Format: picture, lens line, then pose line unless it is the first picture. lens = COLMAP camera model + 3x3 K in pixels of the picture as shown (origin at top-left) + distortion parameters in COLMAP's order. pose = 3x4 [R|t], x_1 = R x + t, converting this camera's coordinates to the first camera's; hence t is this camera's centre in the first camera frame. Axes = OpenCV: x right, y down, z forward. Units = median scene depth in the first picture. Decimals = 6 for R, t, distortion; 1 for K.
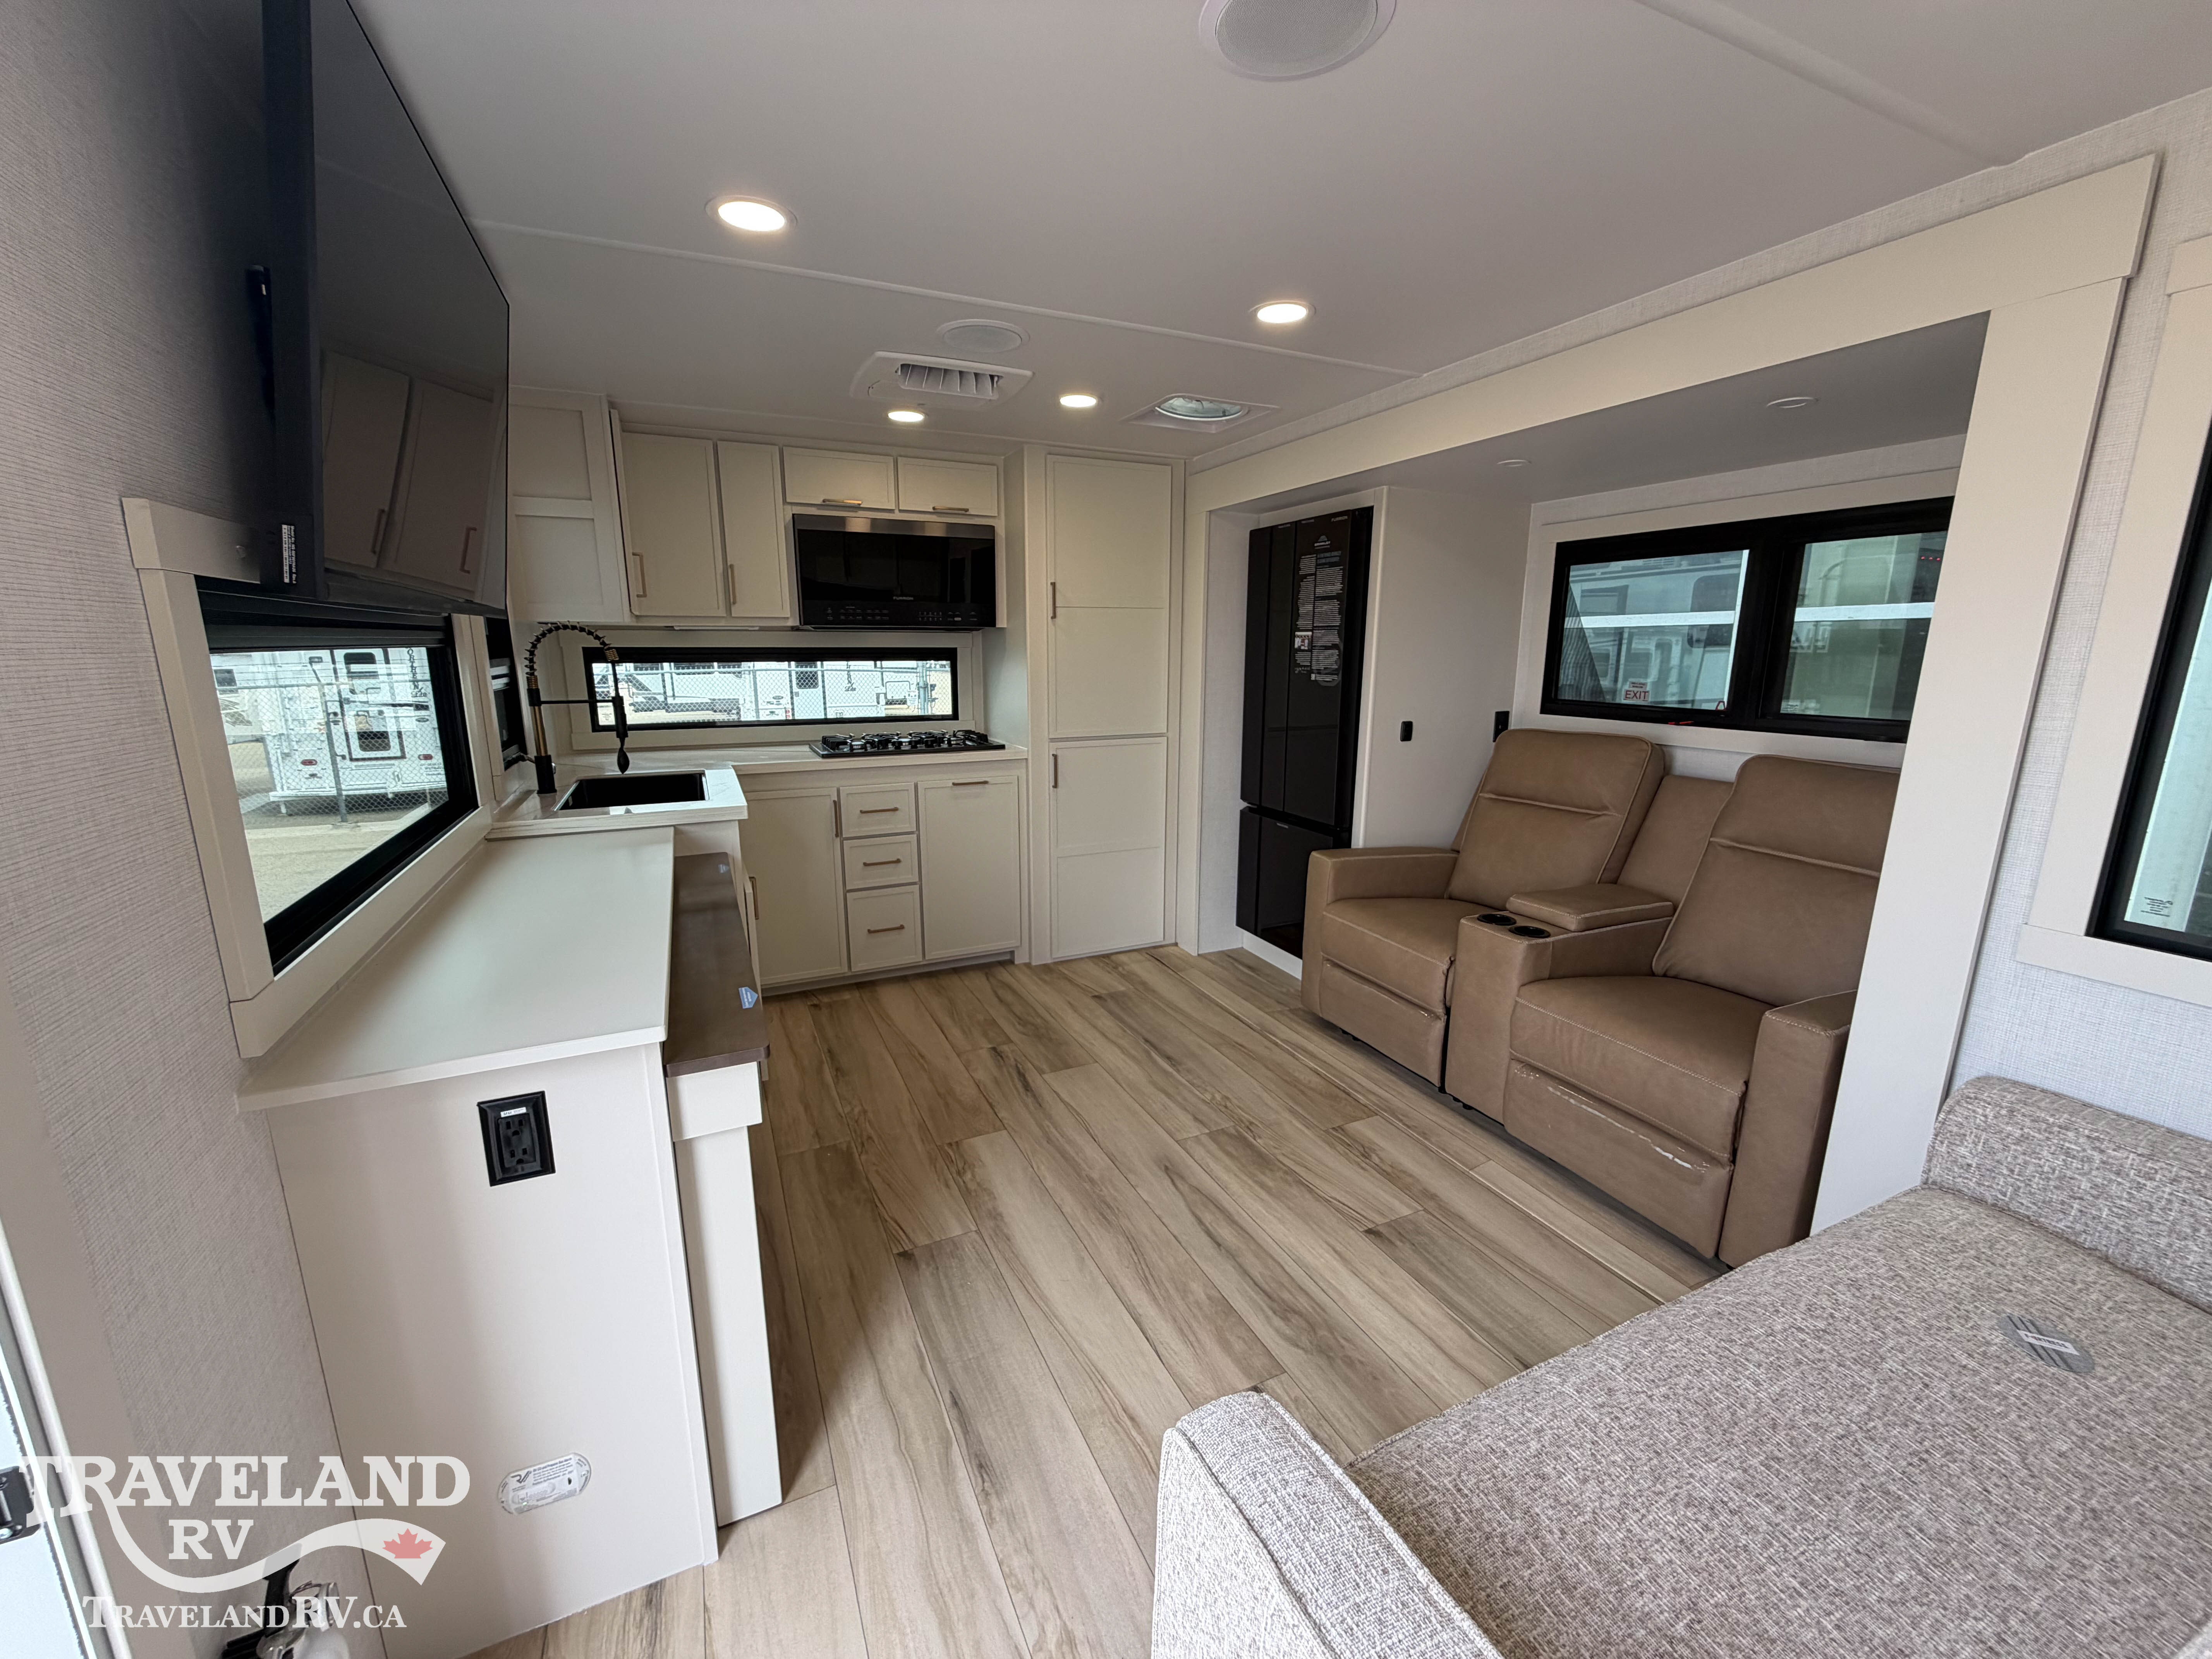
lens RADIAL K [[879.5, 0, 1099.0], [0, 879.5, 830.8], [0, 0, 1]] dist [0.001073, -0.000501]
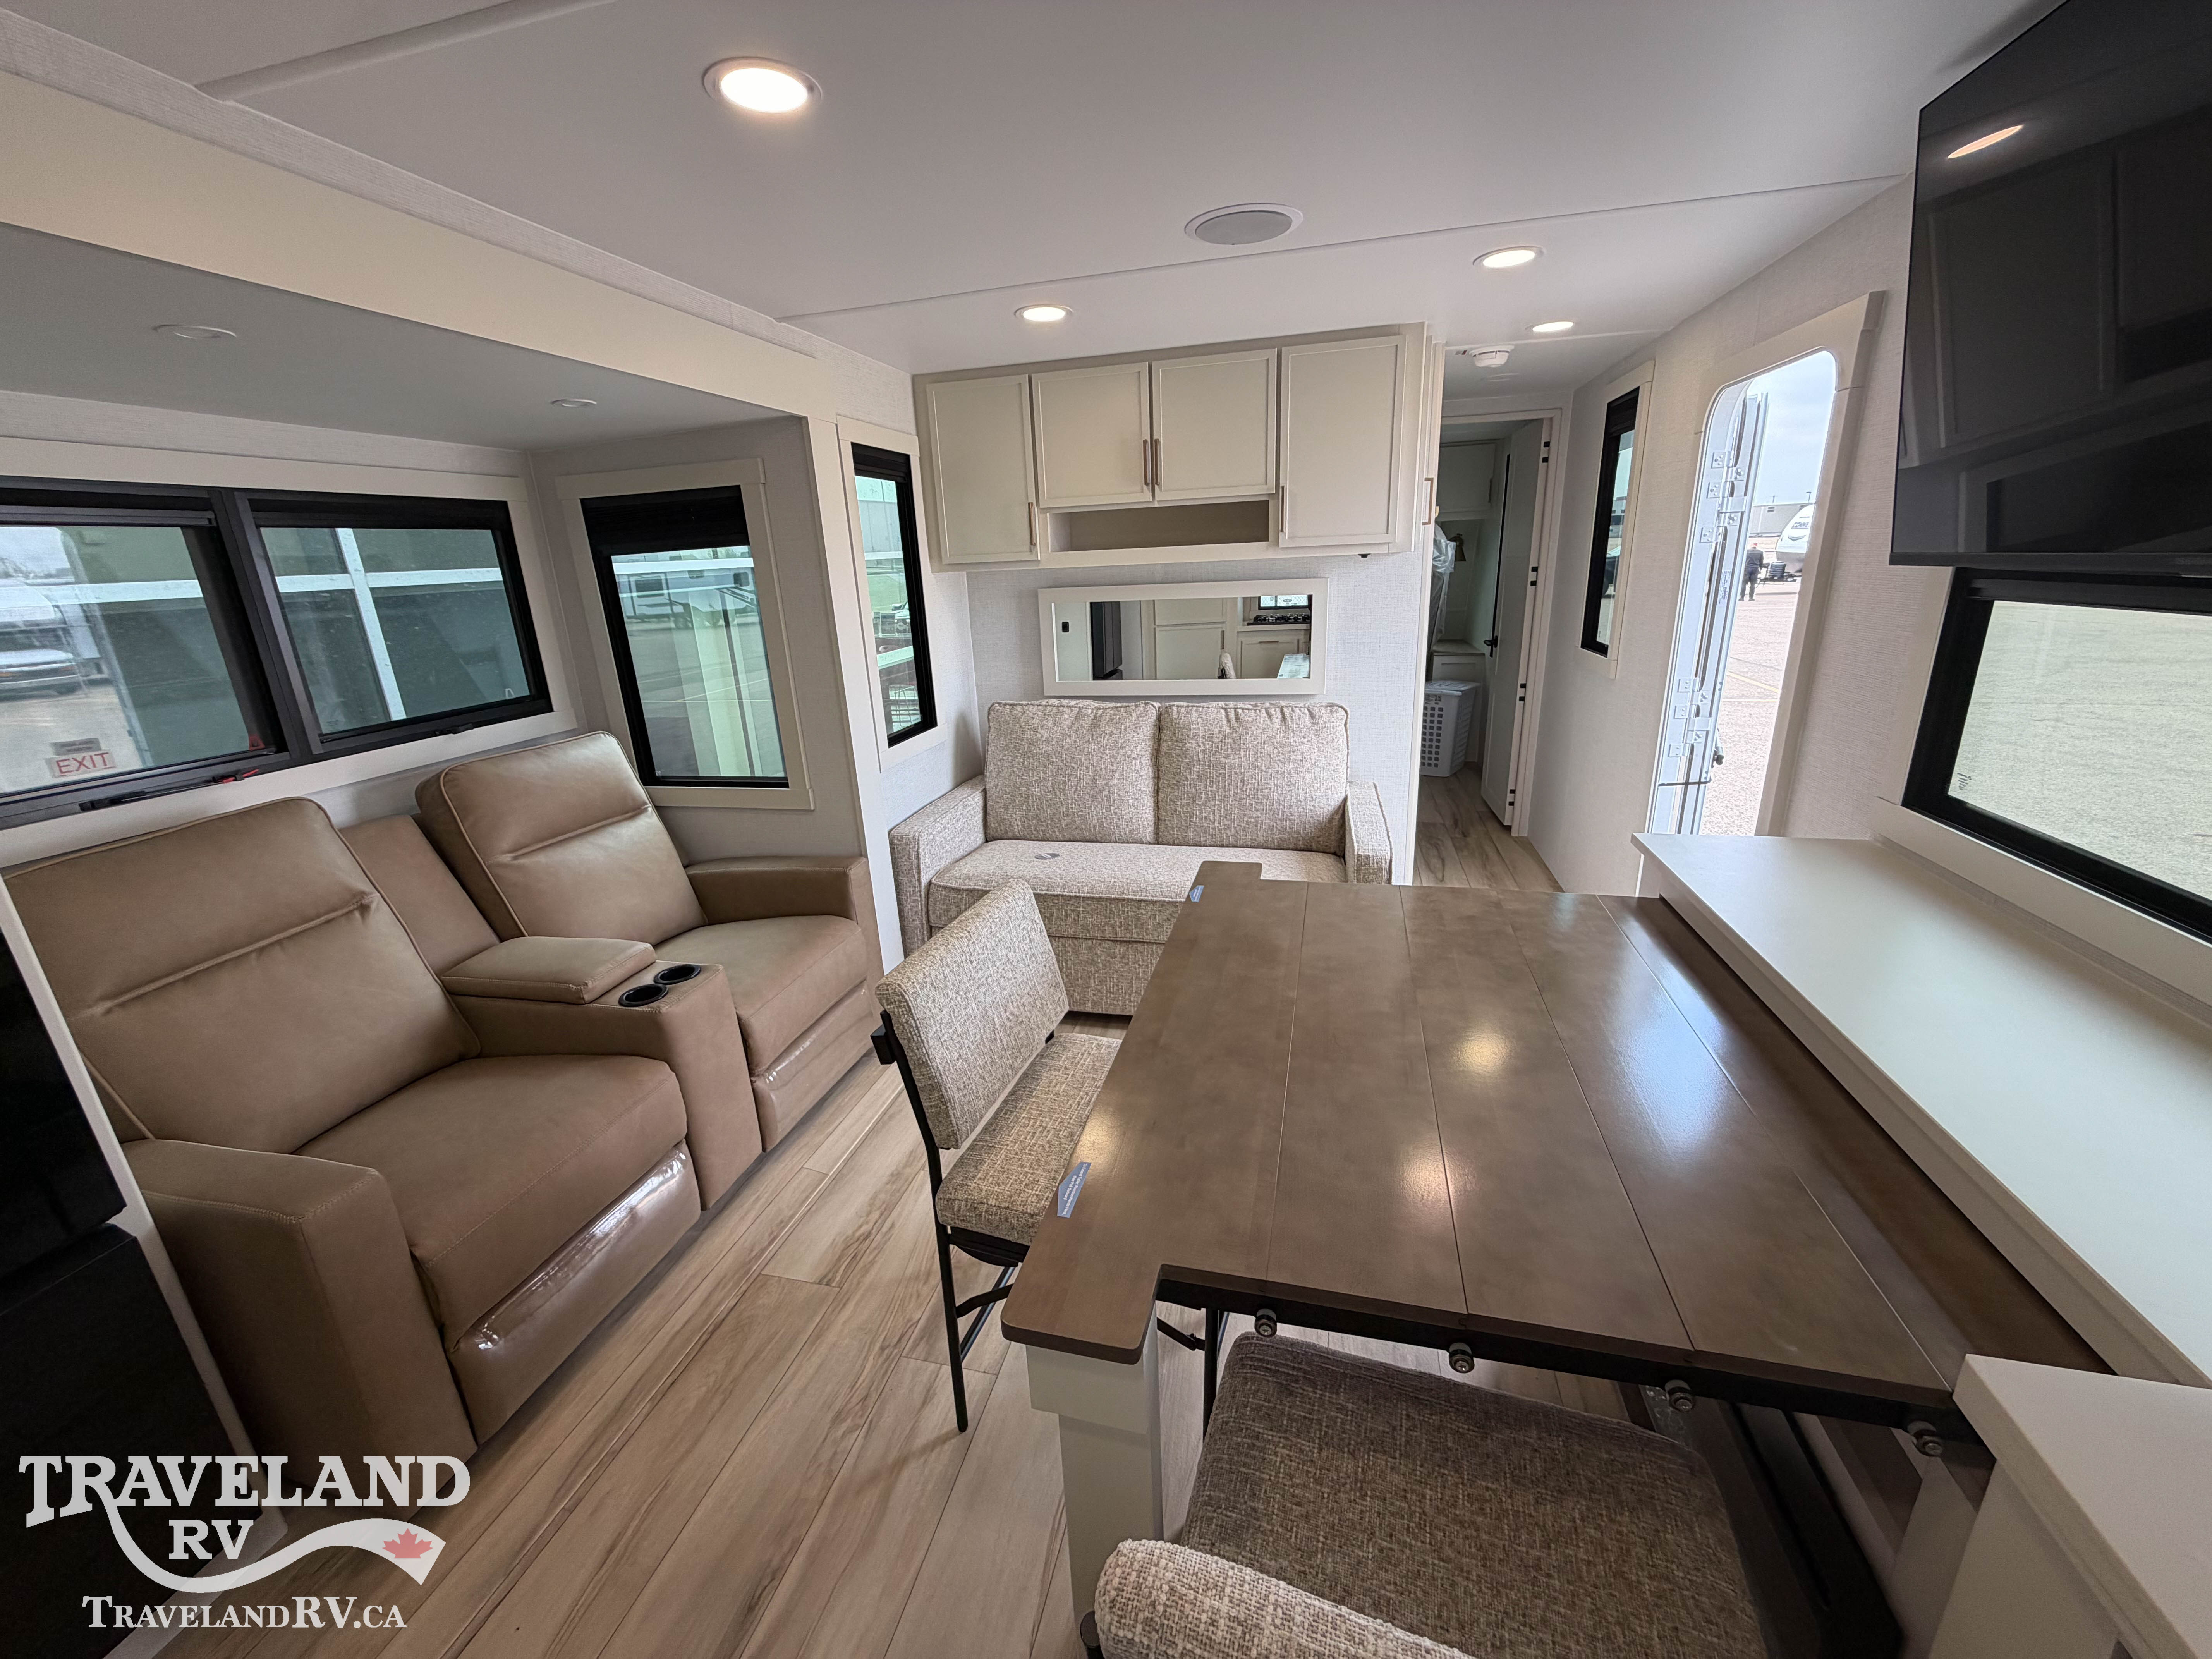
lens RADIAL K [[879.5, 0, 1099.0], [0, 879.5, 830.8], [0, 0, 1]] dist [0.001073, -0.000501]
pose [[-0.774522, -0.154033, 0.613506, -0.307293], [0.176660, 0.878629, 0.443624, -0.289355], [-0.607377, 0.451979, -0.653306, 1.131065]]
